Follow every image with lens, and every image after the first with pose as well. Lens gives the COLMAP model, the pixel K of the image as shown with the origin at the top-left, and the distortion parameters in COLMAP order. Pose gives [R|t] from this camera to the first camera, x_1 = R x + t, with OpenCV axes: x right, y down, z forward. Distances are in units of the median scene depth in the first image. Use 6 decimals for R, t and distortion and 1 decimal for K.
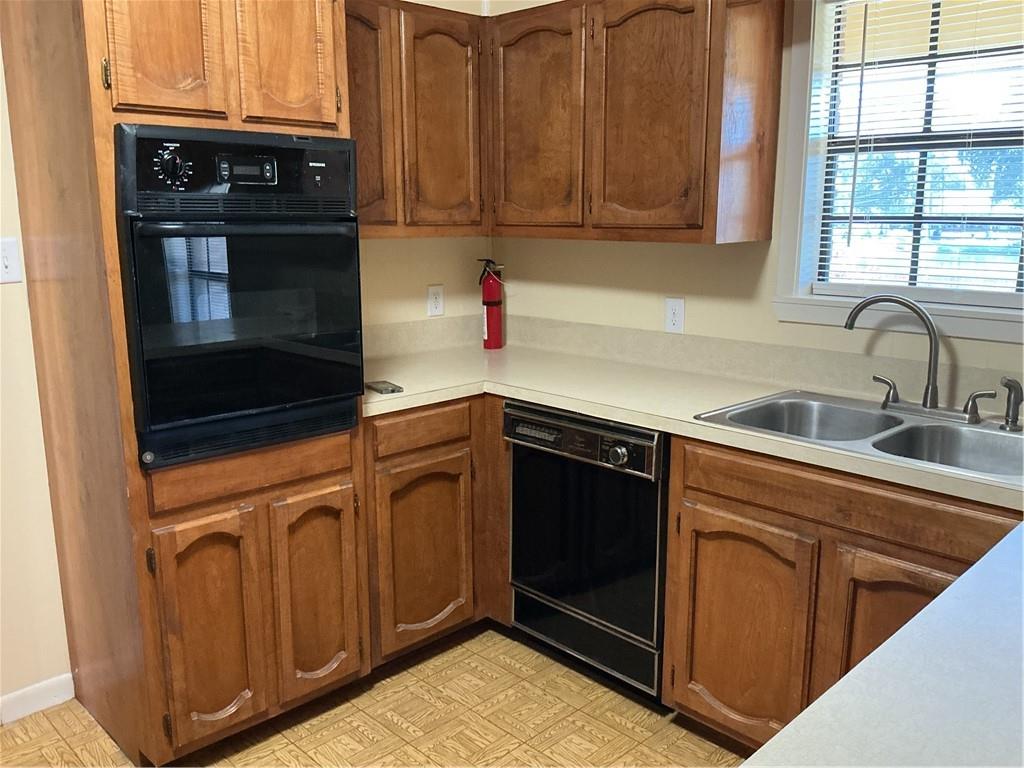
lens RADIAL K [[854.3, 0, 517.8], [0, 854.3, 387.6], [0, 0, 1]] dist [0.100698, -0.180952]
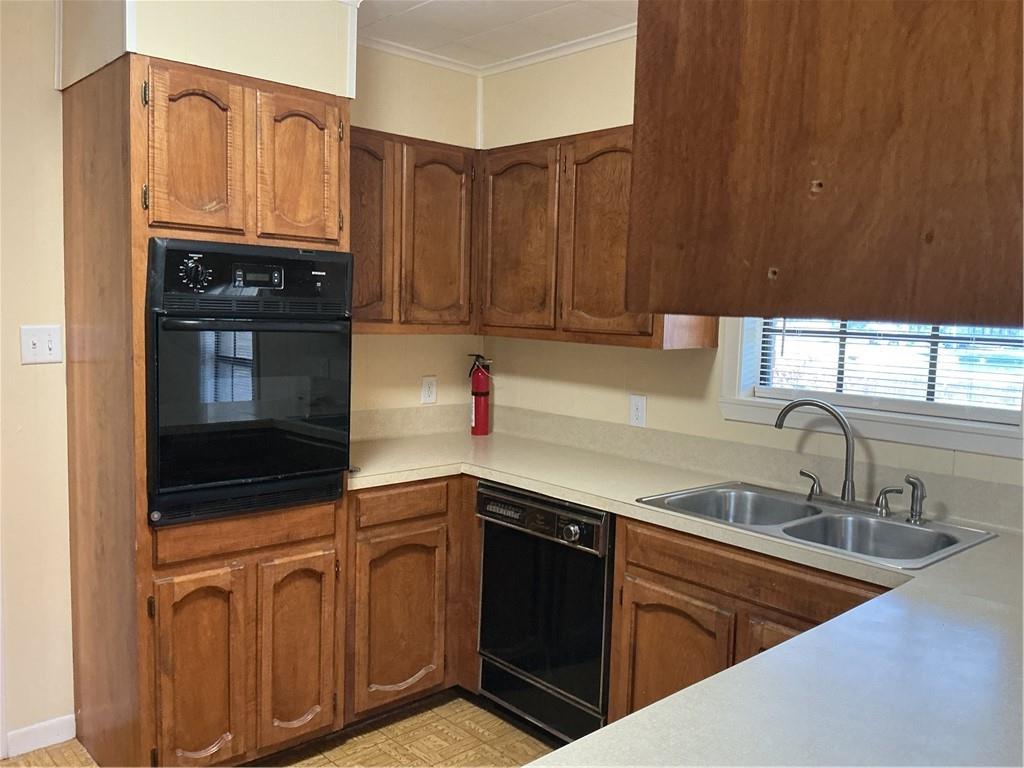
lens RADIAL K [[854.3, 0, 520.1], [0, 854.3, 389.5], [0, 0, 1]] dist [0.100698, -0.180952]
pose [[0.998912, 0.034488, -0.031384, 0.078854], [-0.037601, 0.993792, -0.104706, 0.012581], [0.027578, 0.105772, 0.994008, -0.136045]]
